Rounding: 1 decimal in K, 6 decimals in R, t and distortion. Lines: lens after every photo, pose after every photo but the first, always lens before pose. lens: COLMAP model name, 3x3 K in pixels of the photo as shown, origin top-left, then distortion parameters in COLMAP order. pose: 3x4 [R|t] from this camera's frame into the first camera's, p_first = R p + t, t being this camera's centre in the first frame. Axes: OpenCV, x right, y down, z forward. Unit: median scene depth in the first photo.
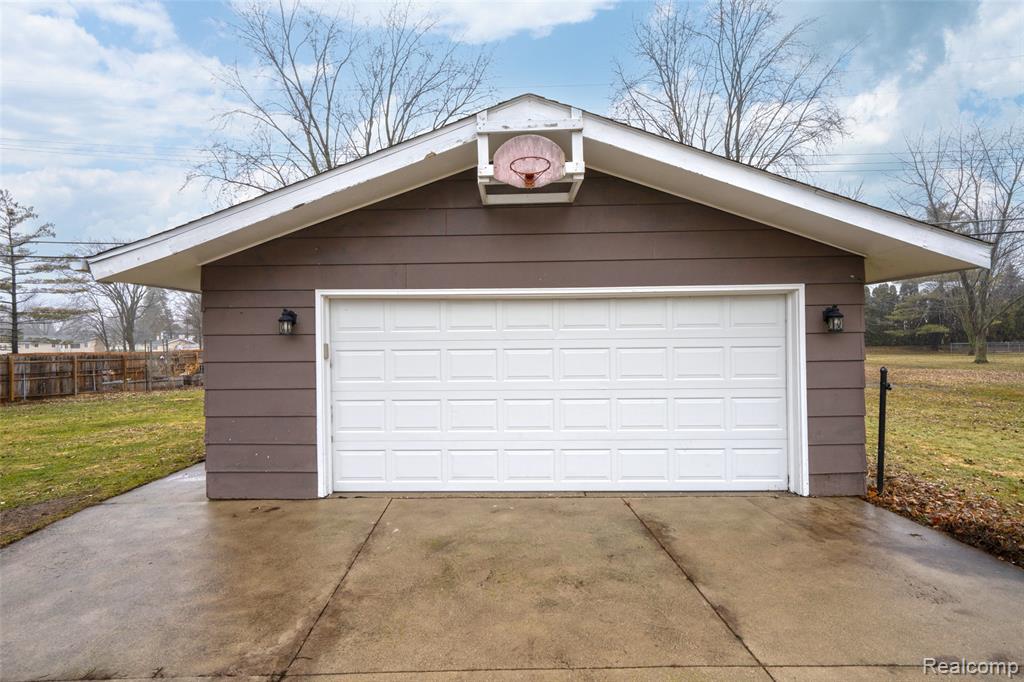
lens RADIAL K [[472.3, 0, 512.0], [0, 472.3, 341.0], [0, 0, 1]] dist [0.012126, 0.000732]
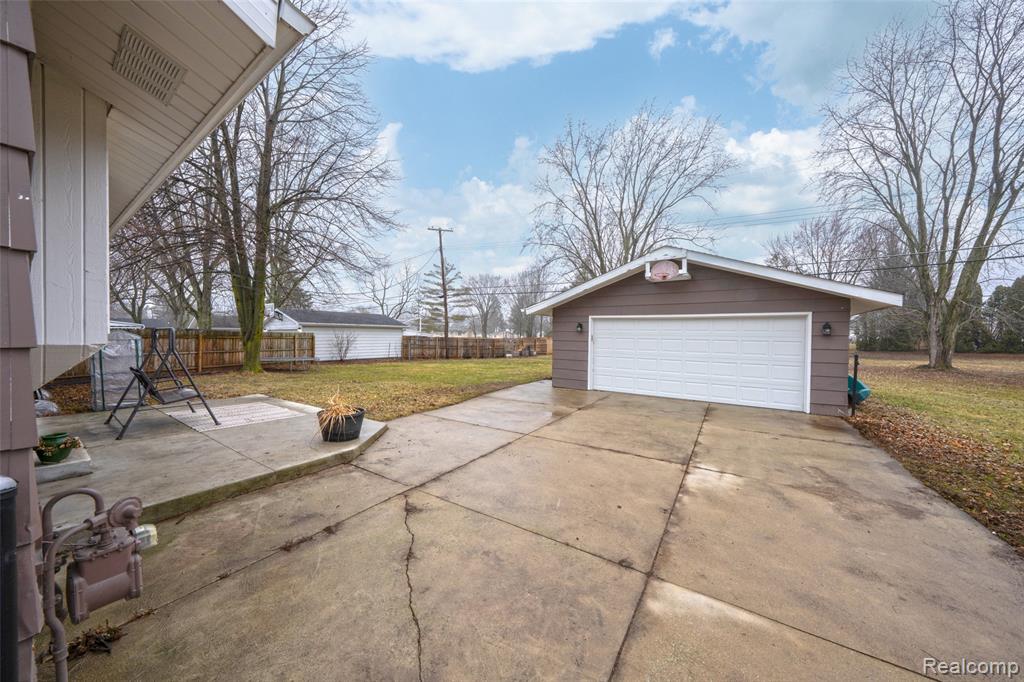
lens RADIAL K [[362.0, 0, 512.0], [0, 362.0, 341.0], [0, 0, 1]] dist [-0.008699, -0.000009]
pose [[0.831748, 0.033108, -0.554165, 0.059156], [-0.024545, 0.999437, 0.022870, 0.000369], [0.554610, -0.005420, 0.832093, -0.154202]]
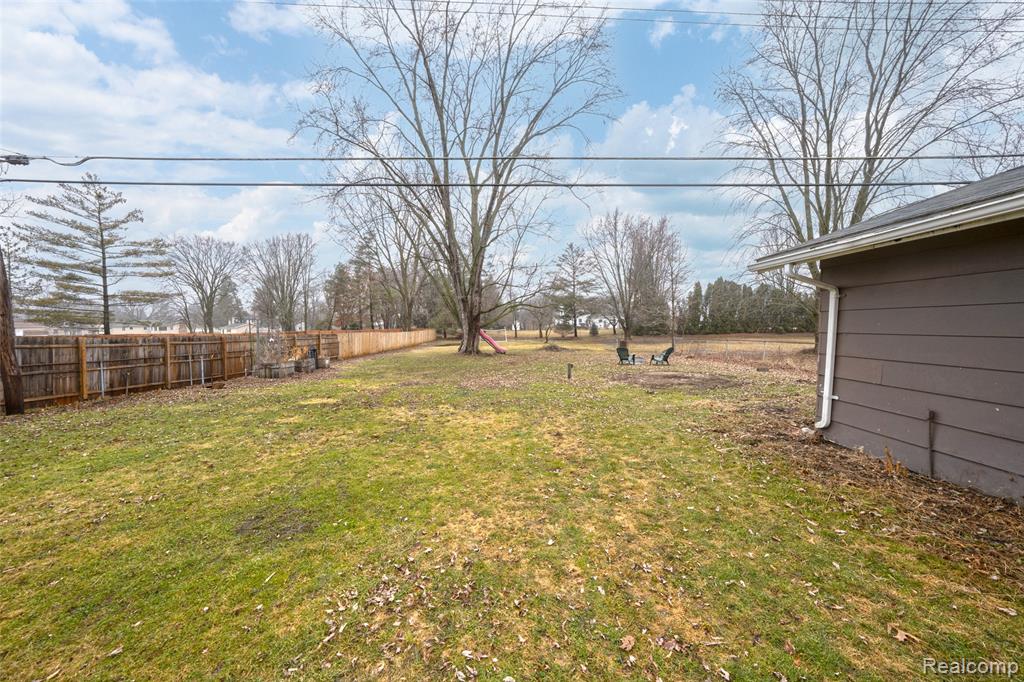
lens RADIAL K [[362.0, 0, 512.0], [0, 362.0, 341.0], [0, 0, 1]] dist [-0.008699, -0.000009]
pose [[0.999508, 0.006272, 0.030731, -0.233379], [-0.007384, 0.999317, 0.036212, 0.007028], [-0.030483, -0.036421, 0.998872, 0.249632]]
